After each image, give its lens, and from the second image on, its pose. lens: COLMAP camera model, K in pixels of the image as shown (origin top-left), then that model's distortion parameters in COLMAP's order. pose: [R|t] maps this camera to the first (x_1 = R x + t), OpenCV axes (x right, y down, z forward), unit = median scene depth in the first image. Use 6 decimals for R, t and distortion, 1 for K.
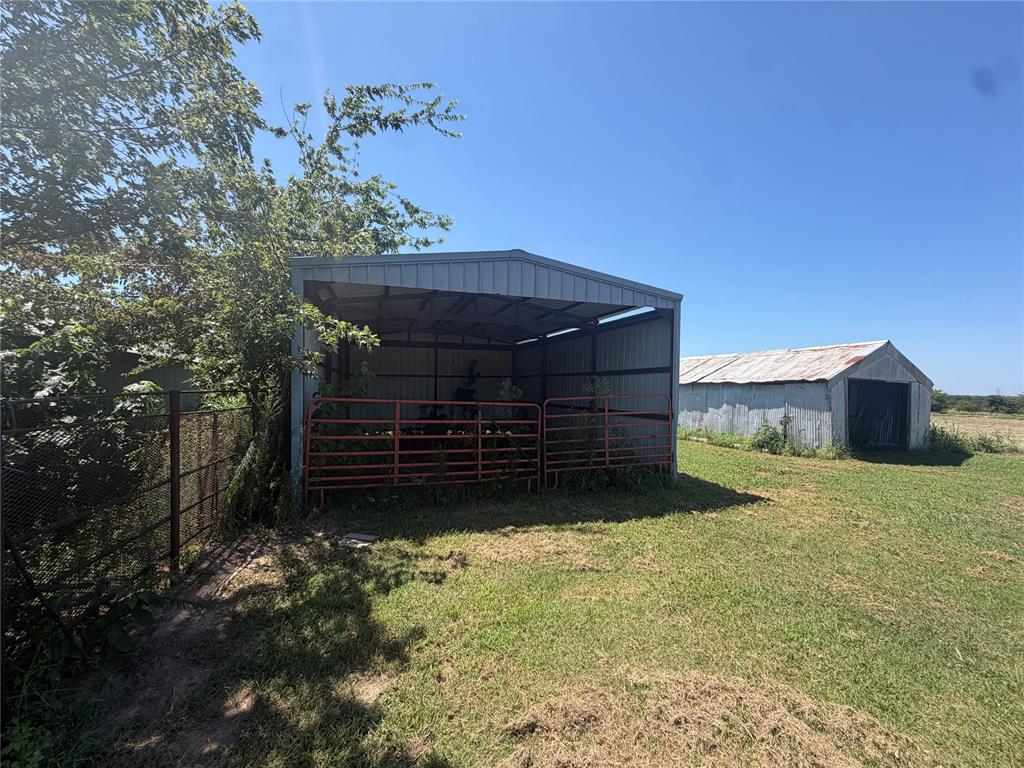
lens RADIAL K [[410.6, 0, 512.6], [0, 410.6, 386.4], [0, 0, 1]] dist [-0.000276, -0.000006]
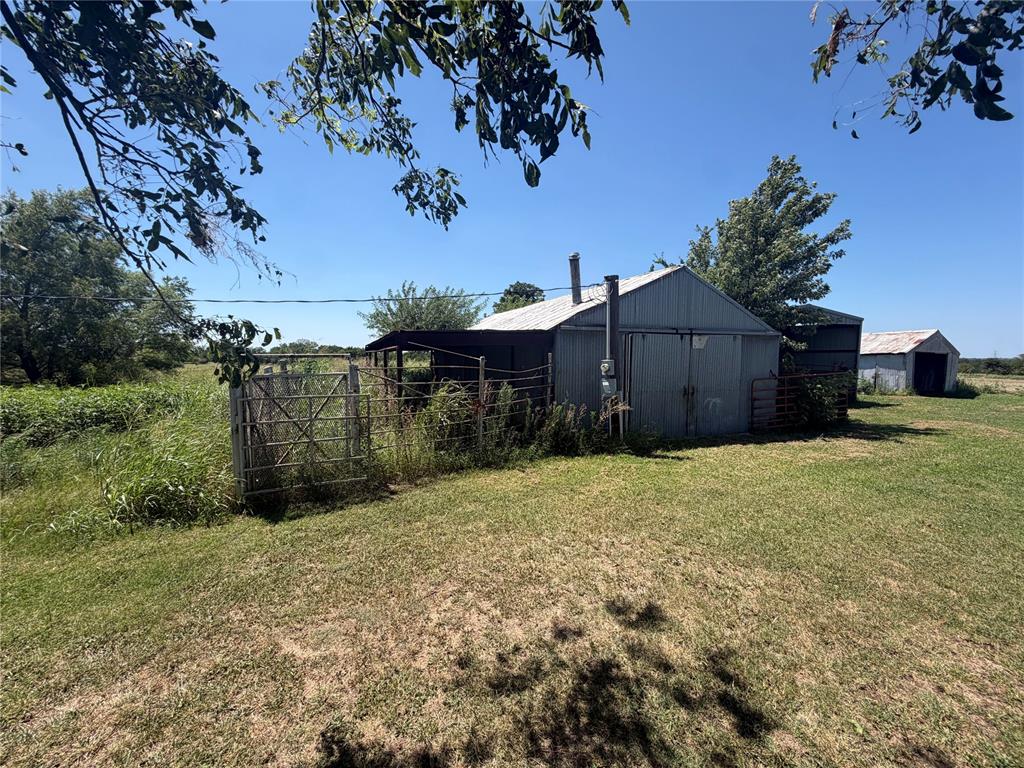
lens RADIAL K [[410.6, 0, 511.1], [0, 410.6, 385.8], [0, 0, 1]] dist [-0.000276, -0.000006]
pose [[0.999950, -0.009687, 0.002284, -0.913194], [0.009476, 0.996825, 0.079054, -0.028923], [-0.003042, -0.079028, 0.996868, -0.760255]]
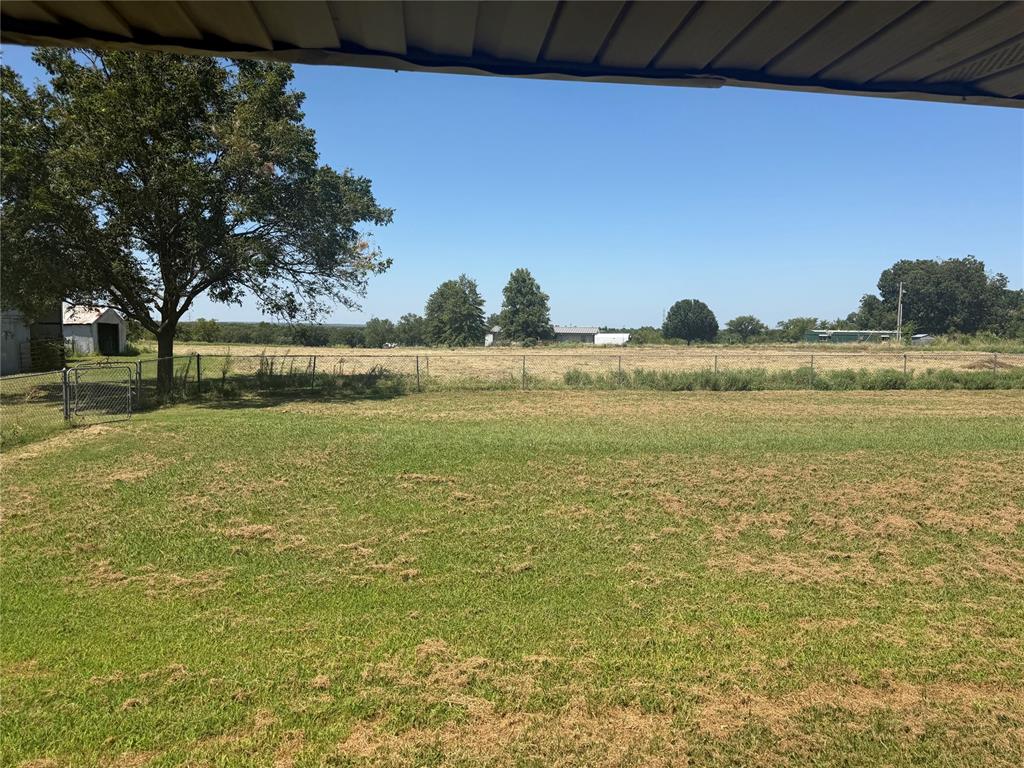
lens RADIAL K [[715.7, 0, 511.8], [0, 715.7, 383.8], [0, 0, 1]] dist [-0.001691, -0.000842]
pose [[0.278087, -0.092885, 0.956054, -2.361974], [-0.008938, 0.995020, 0.099270, -0.095058], [-0.960514, -0.036151, 0.275872, -2.315142]]
